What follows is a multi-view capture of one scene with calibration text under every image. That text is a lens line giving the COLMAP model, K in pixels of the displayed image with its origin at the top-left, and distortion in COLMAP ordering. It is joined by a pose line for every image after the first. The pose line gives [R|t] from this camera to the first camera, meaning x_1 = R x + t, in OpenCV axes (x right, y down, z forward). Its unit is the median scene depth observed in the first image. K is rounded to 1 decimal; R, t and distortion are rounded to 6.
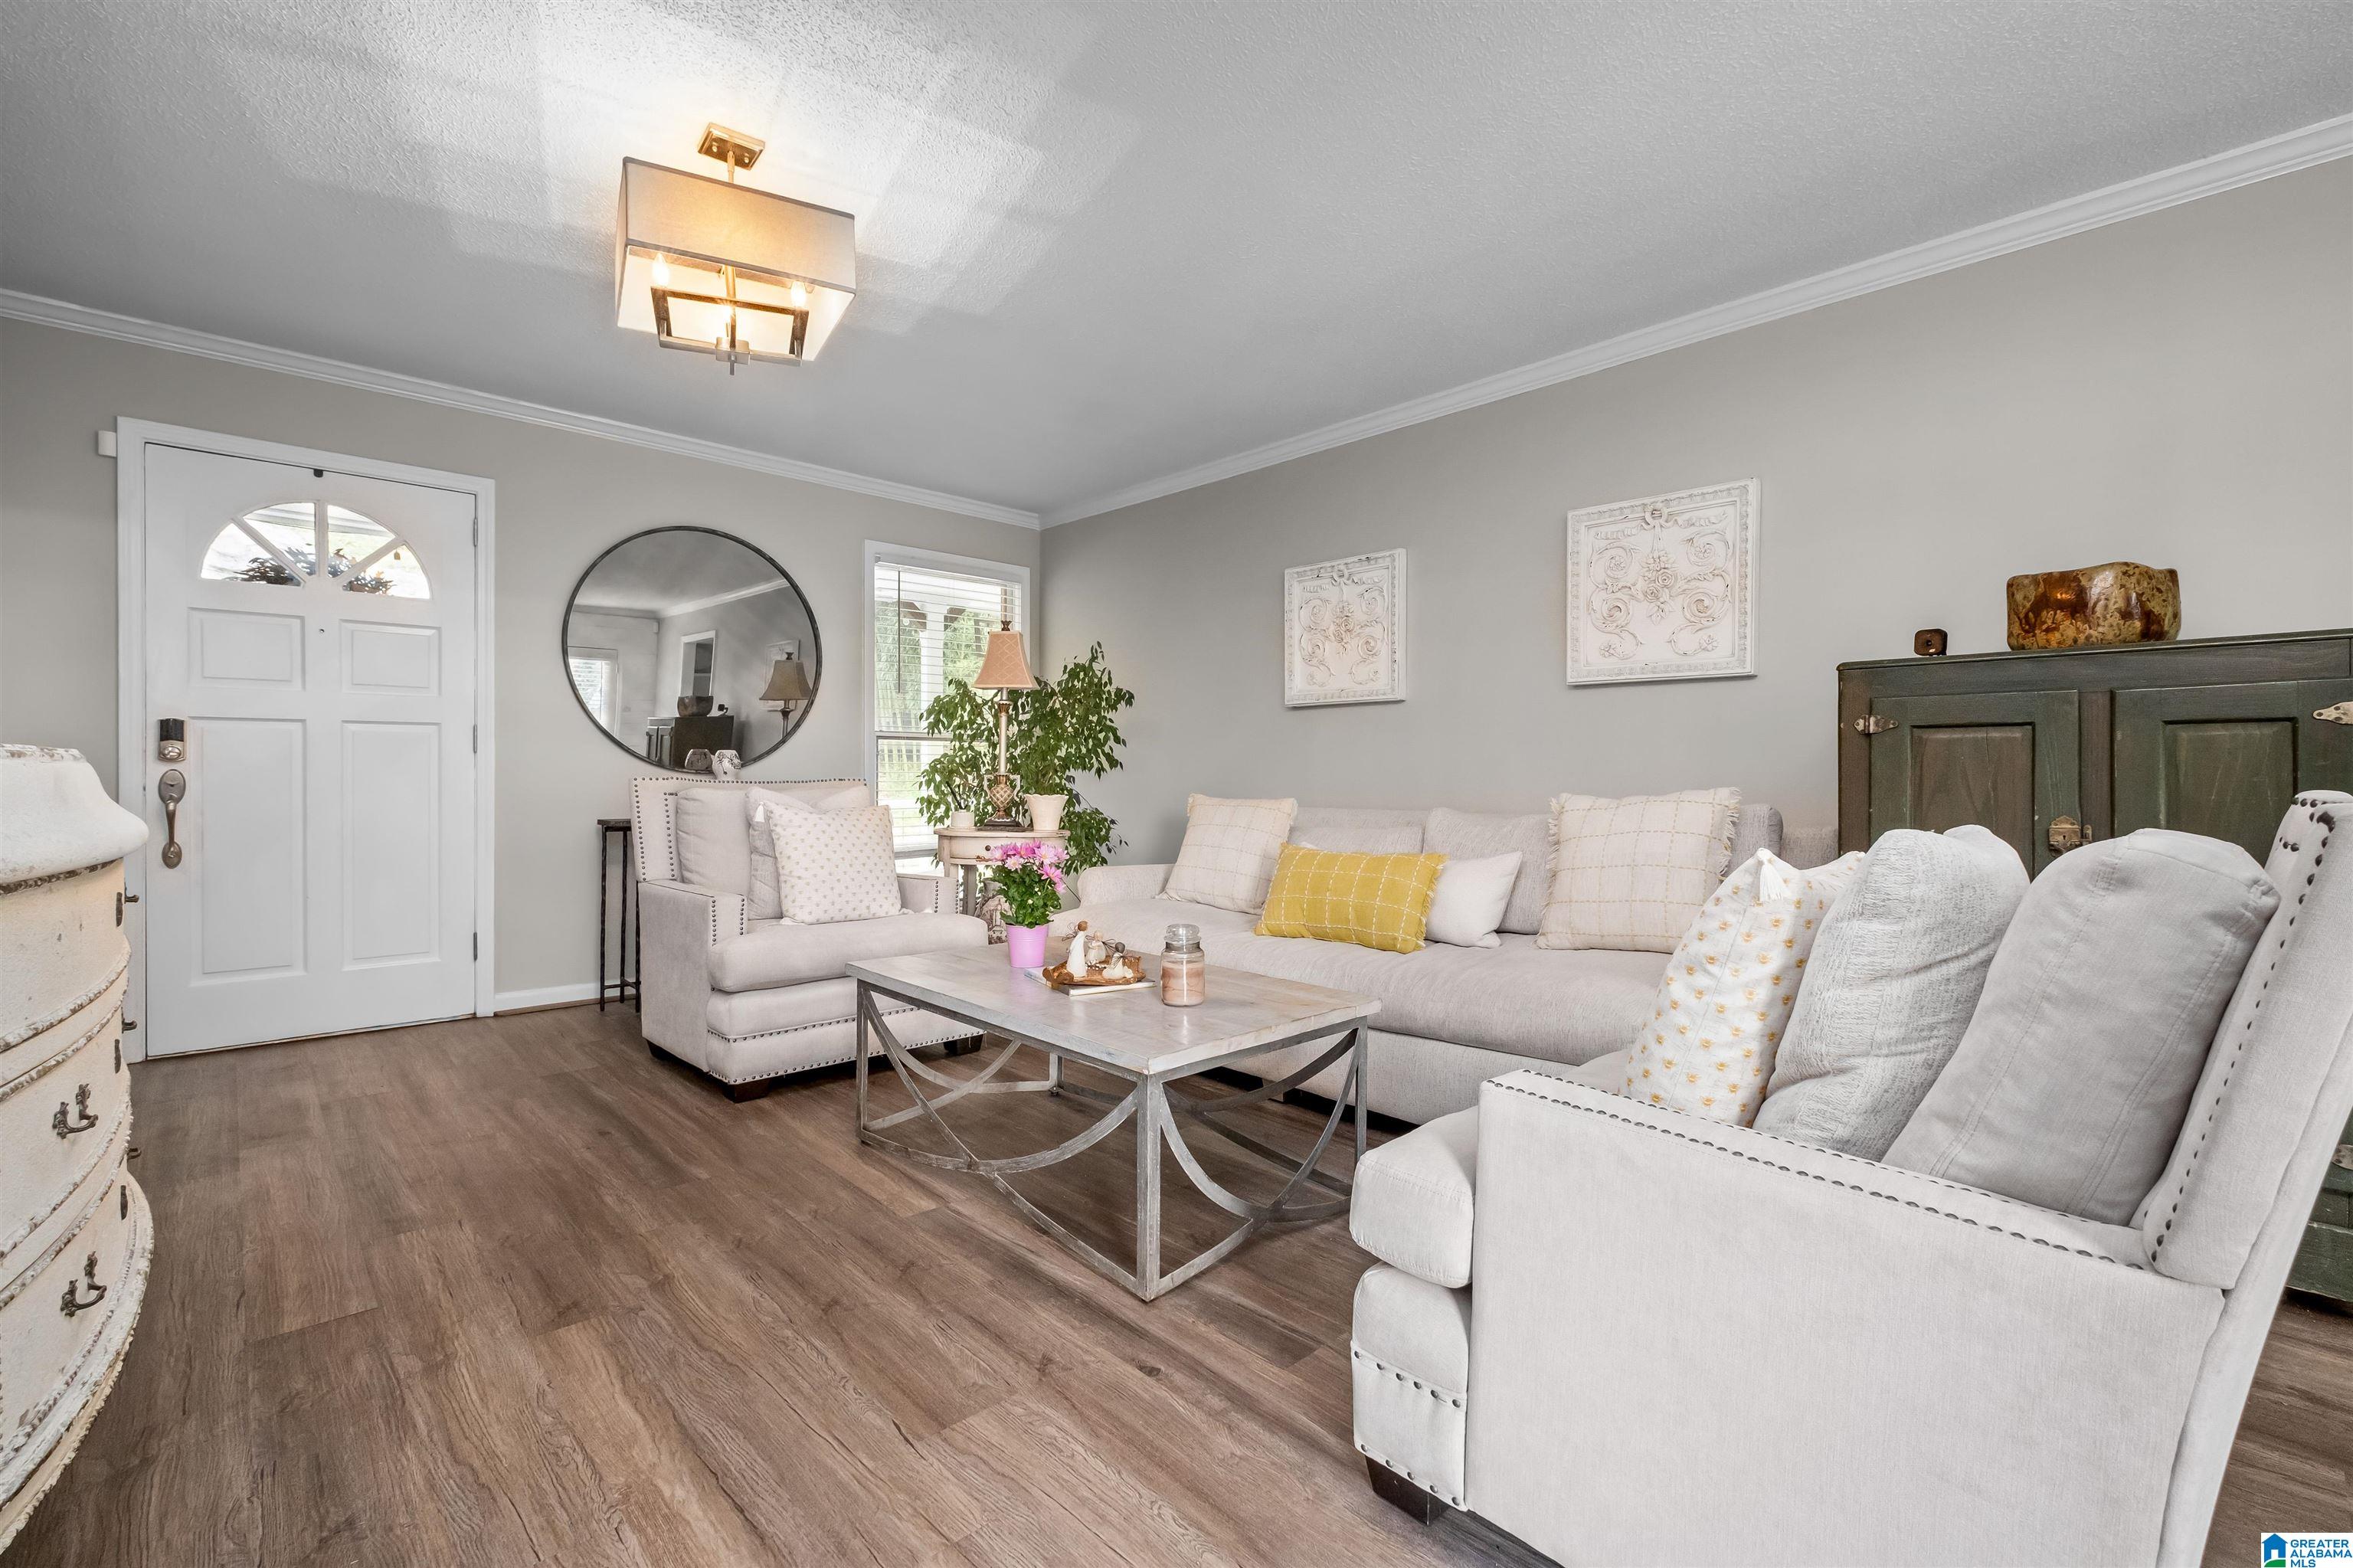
lens RADIAL K [[1020.4, 0, 1184.0], [0, 1020.4, 784.7], [0, 0, 1]] dist [-0.003590, -0.000242]
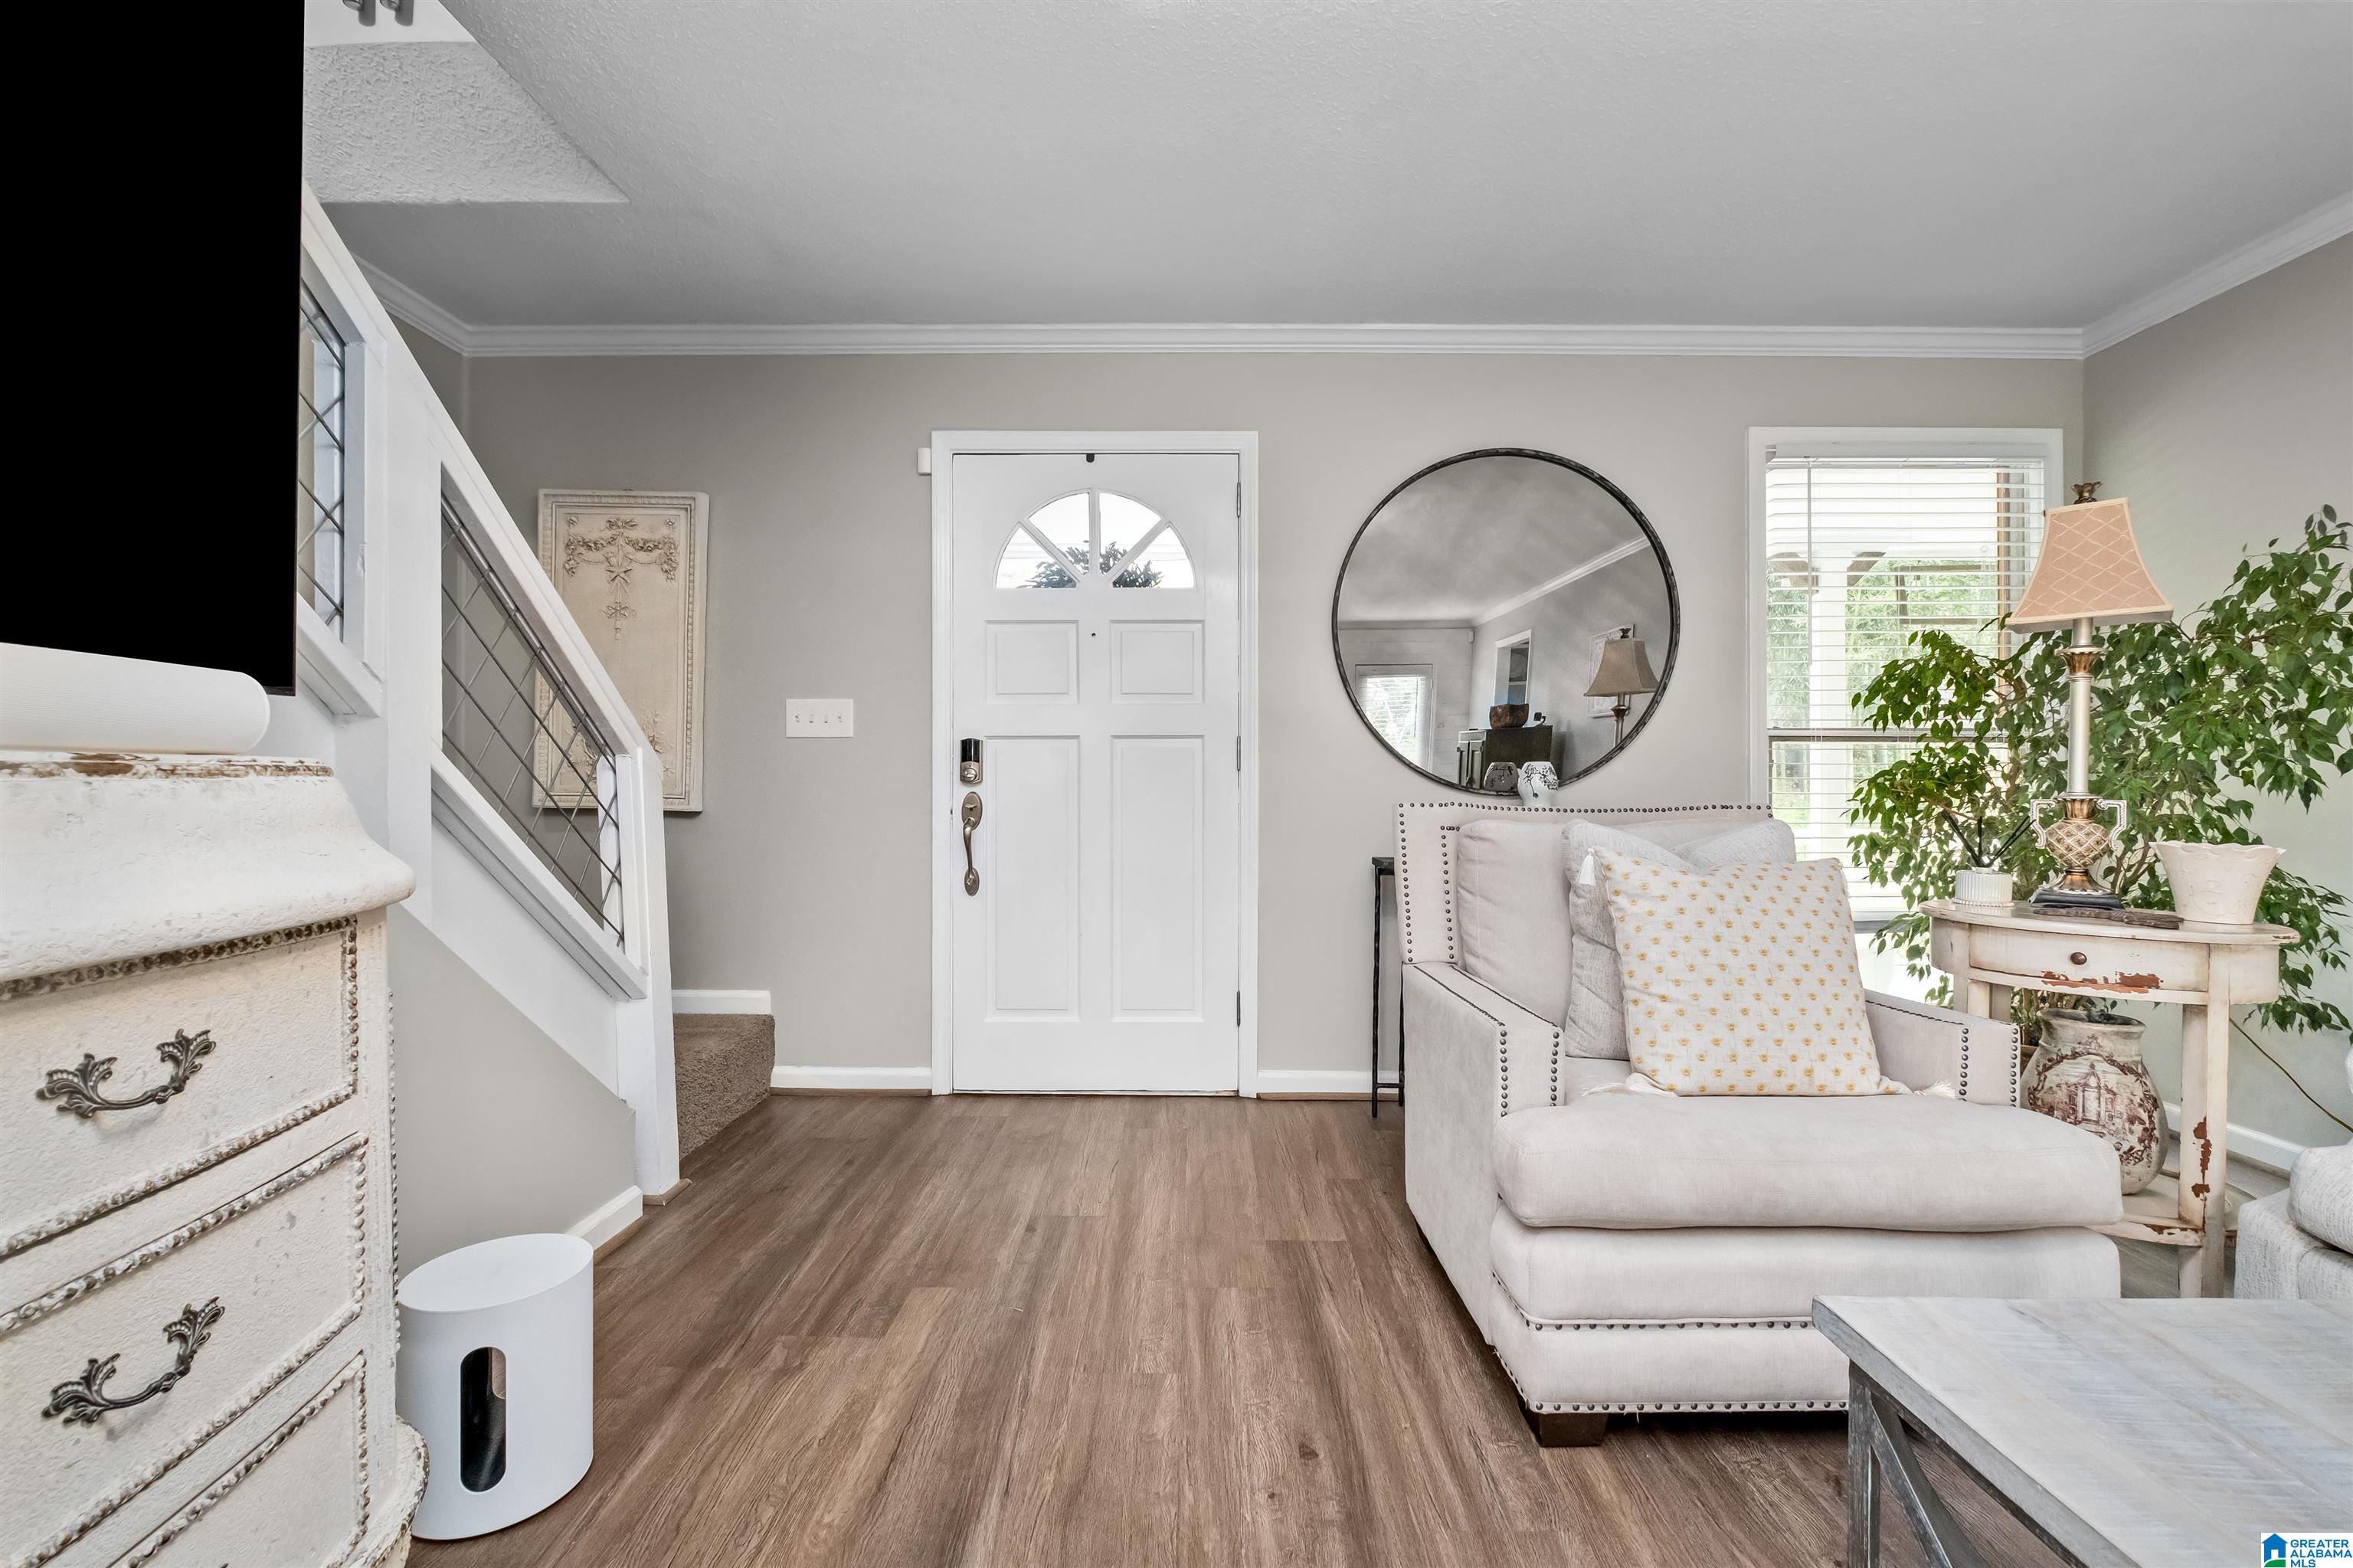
lens RADIAL K [[1020.4, 0, 1184.0], [0, 1020.4, 784.7], [0, 0, 1]] dist [-0.003590, -0.000242]
pose [[0.720311, -0.007359, -0.693612, -0.168756], [-0.006843, 0.999820, -0.017715, -0.005558], [0.693617, 0.017507, 0.720131, 0.399633]]
